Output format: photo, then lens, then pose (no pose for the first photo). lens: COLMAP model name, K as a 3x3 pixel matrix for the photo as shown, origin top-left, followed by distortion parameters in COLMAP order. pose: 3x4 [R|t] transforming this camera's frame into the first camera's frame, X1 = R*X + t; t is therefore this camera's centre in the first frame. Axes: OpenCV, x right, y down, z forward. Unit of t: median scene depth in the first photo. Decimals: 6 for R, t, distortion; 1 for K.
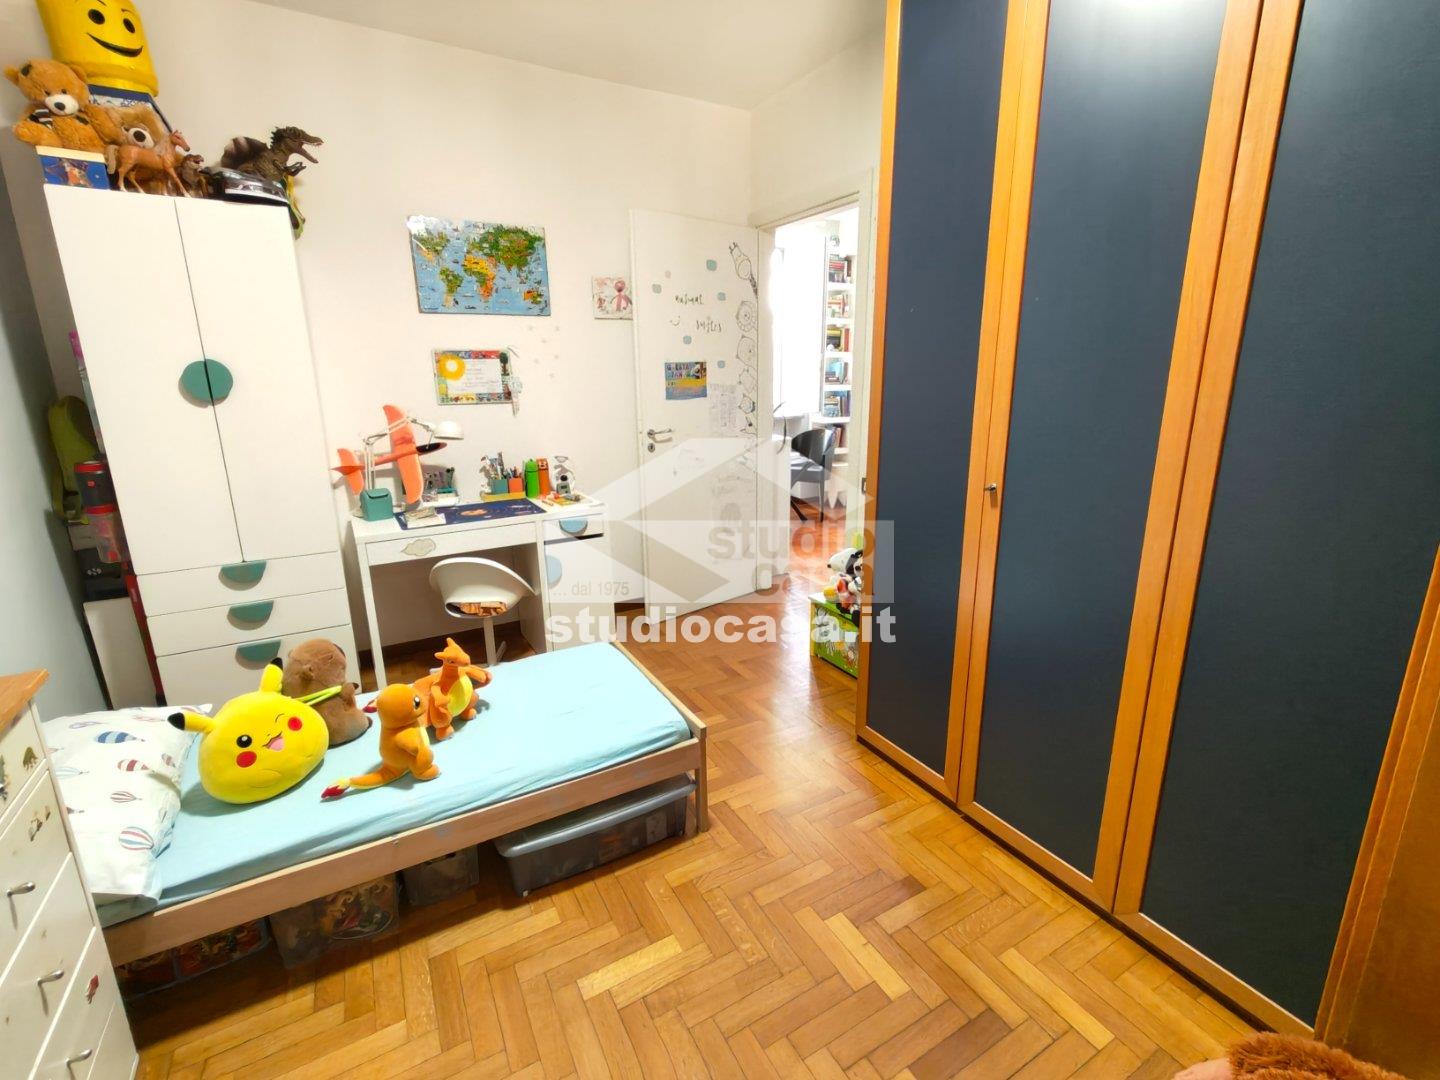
lens RADIAL K [[654.4, 0, 720.2], [0, 654.4, 538.5], [0, 0, 1]] dist [0.004697, -0.001571]
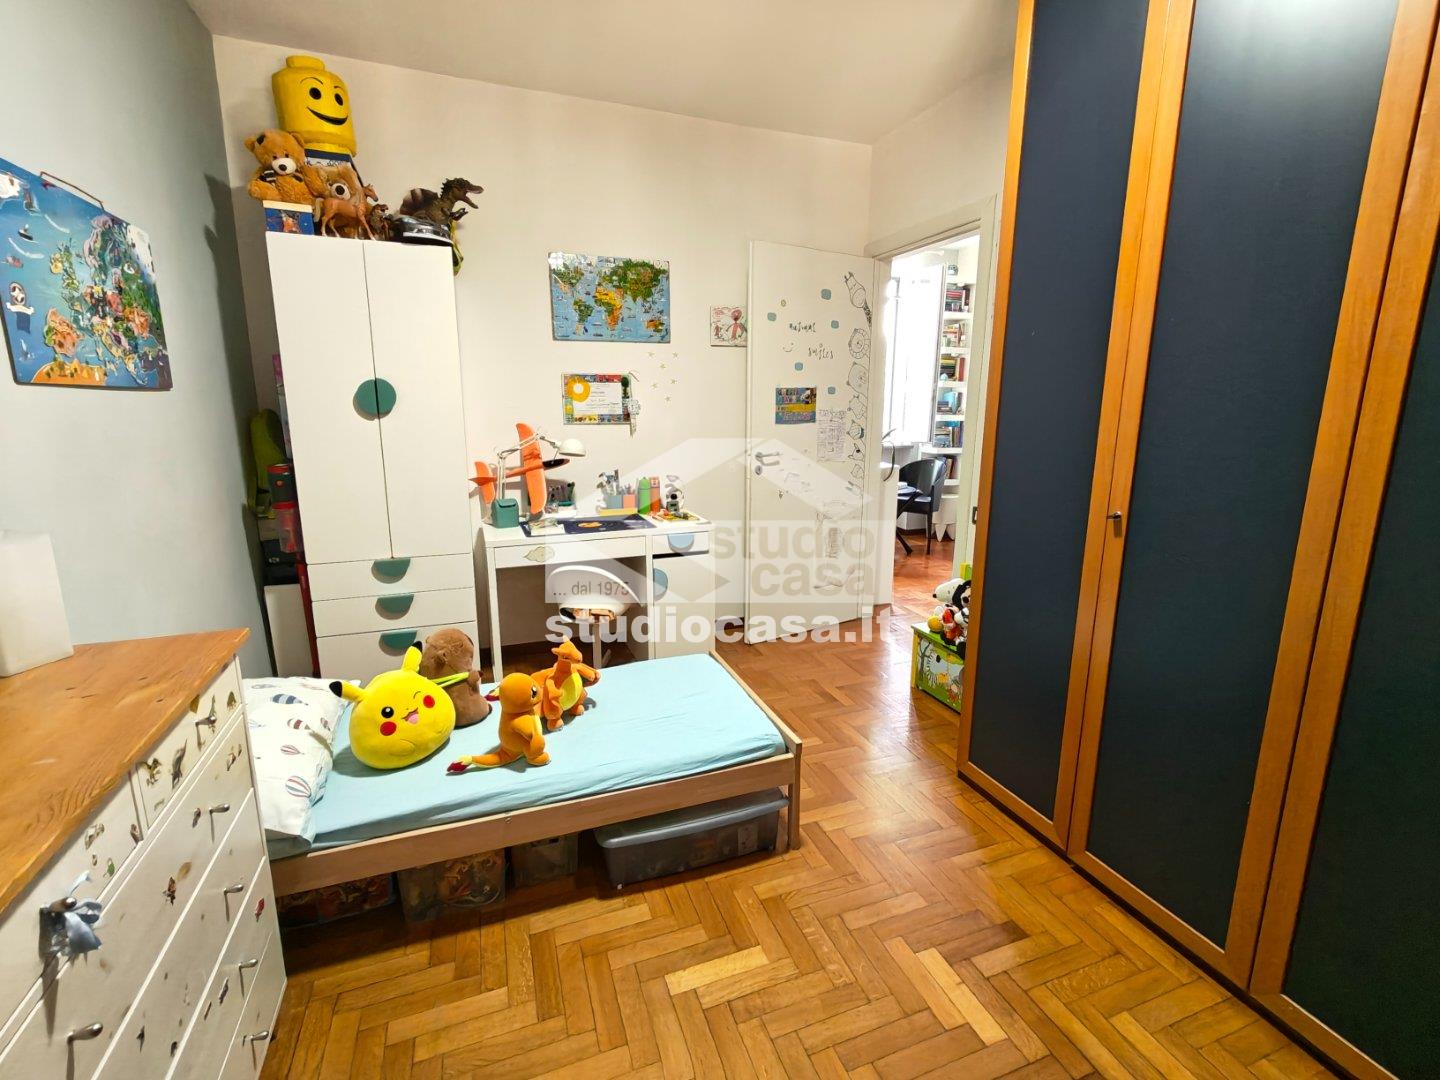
lens RADIAL K [[654.4, 0, 718.3], [0, 654.4, 537.6], [0, 0, 1]] dist [0.004697, -0.001571]
pose [[0.986796, 0.046086, -0.155271, -0.005456], [-0.053065, 0.997745, -0.041106, 0.018354], [0.153026, 0.048803, 0.987016, -0.022356]]
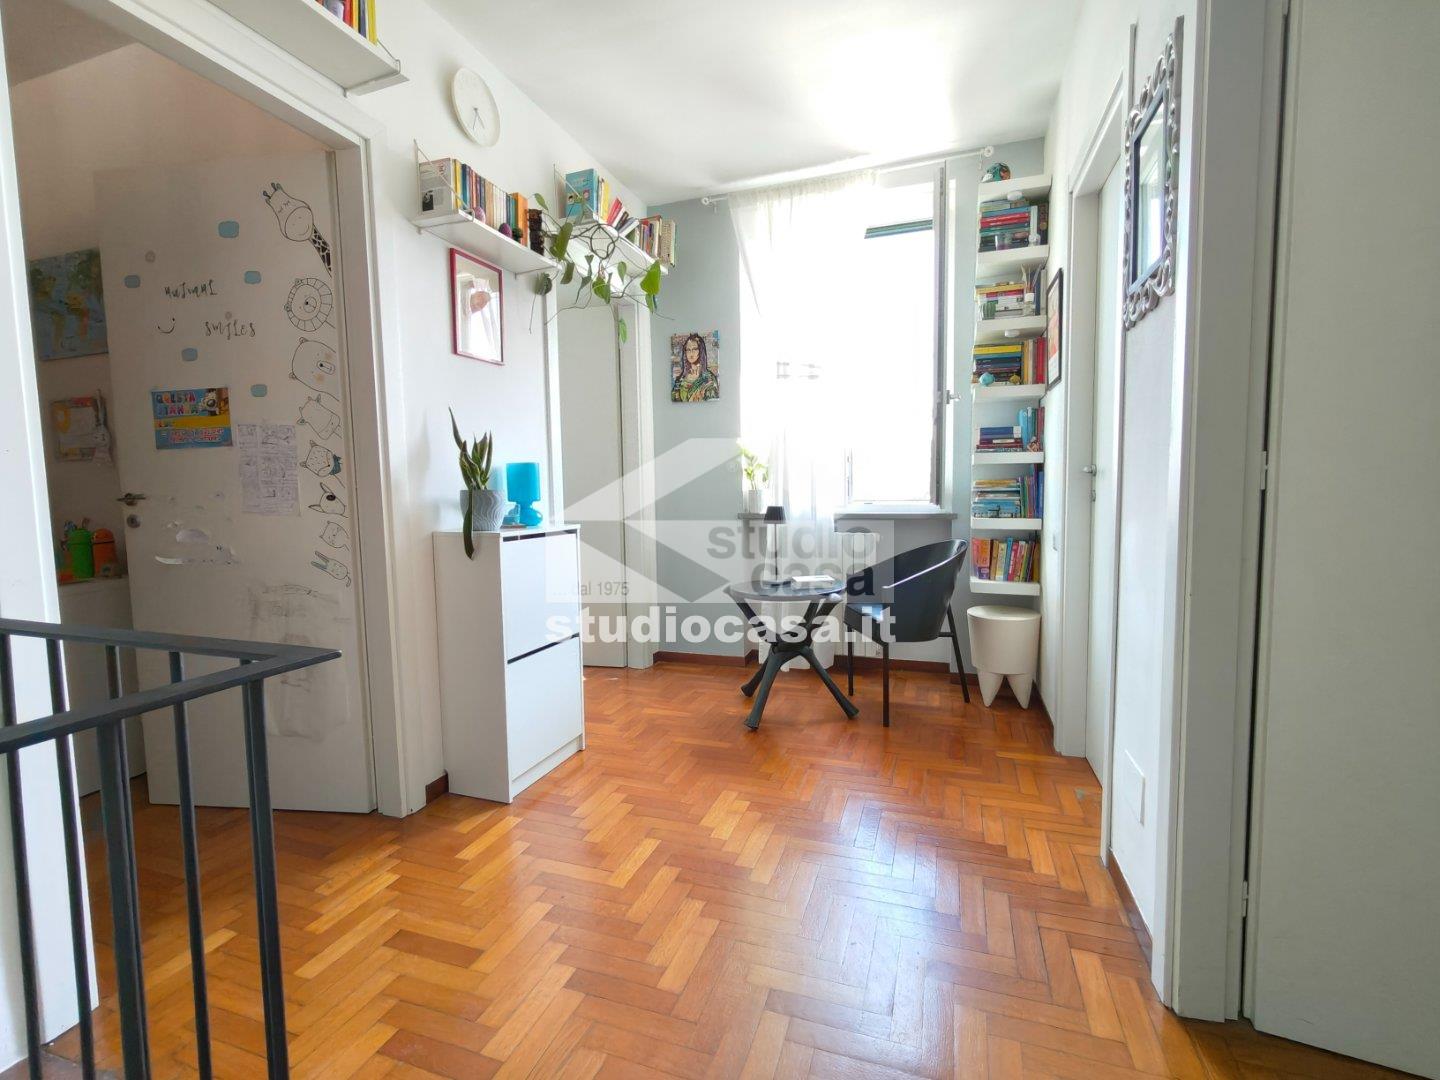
lens RADIAL K [[654.4, 0, 717.4], [0, 654.4, 540.0], [0, 0, 1]] dist [0.004697, -0.001571]
pose [[0.657045, 0.055387, -0.751814, 1.129797], [-0.179548, 0.980095, -0.084711, -0.253498], [0.732157, 0.190646, 0.653911, 1.493473]]
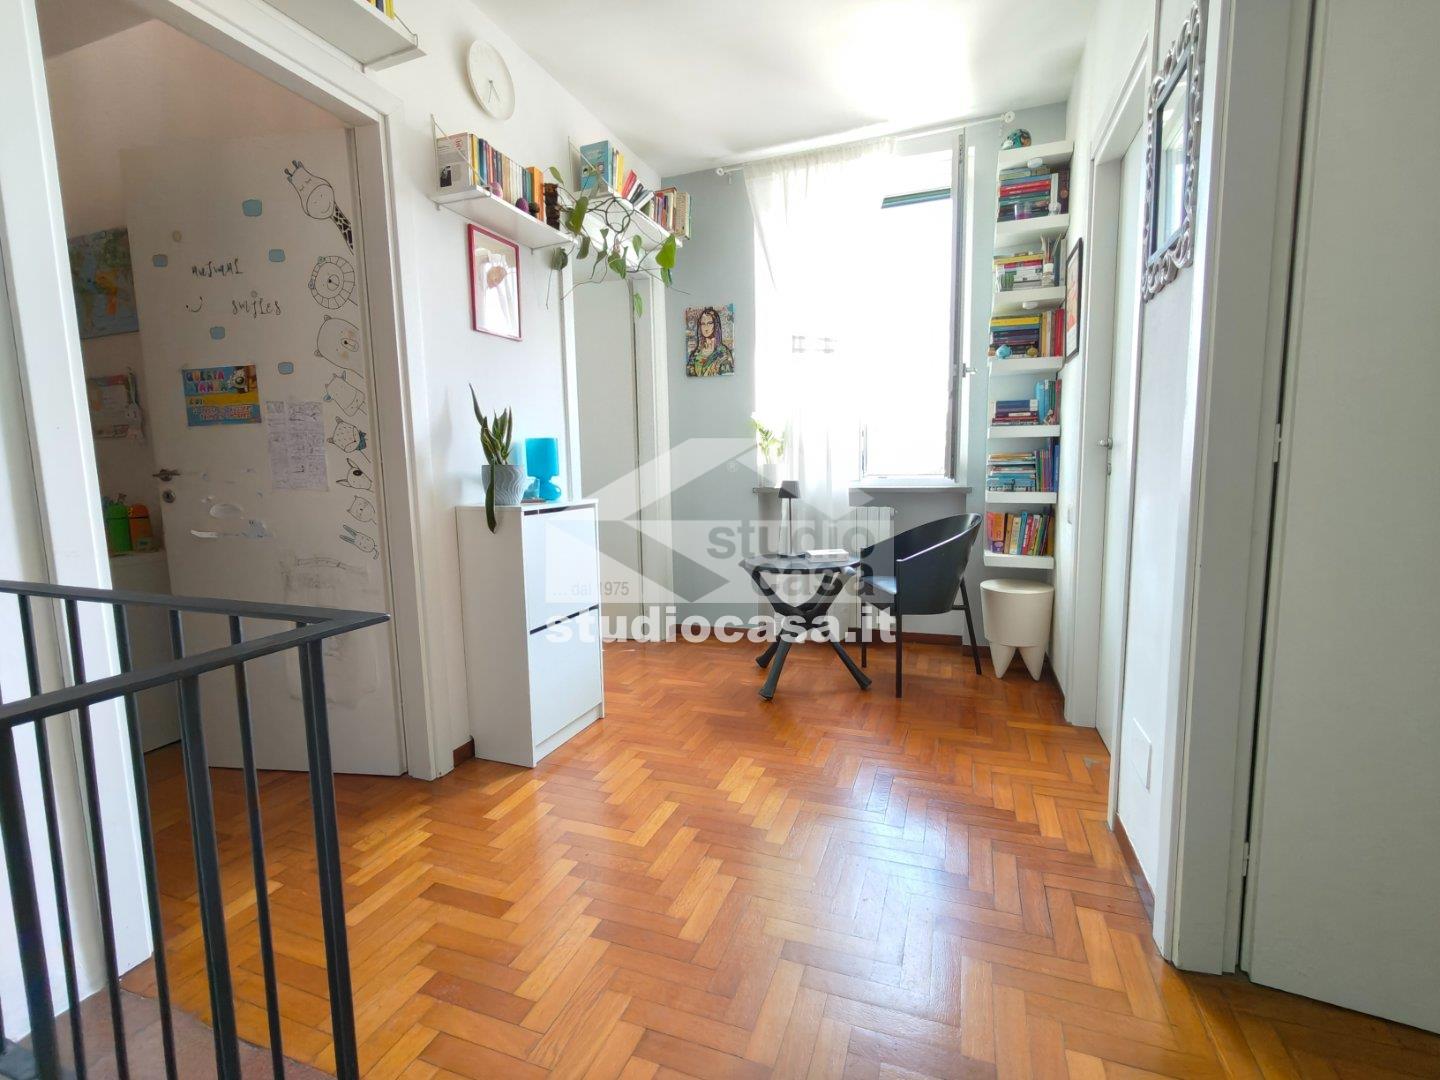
lens RADIAL K [[654.4, 0, 717.4], [0, 654.4, 540.2], [0, 0, 1]] dist [0.004697, -0.001571]
pose [[0.642236, 0.084008, -0.761890, 1.139985], [-0.180027, 0.982704, -0.043398, -0.249249], [0.745066, 0.165032, 0.646251, 1.478592]]
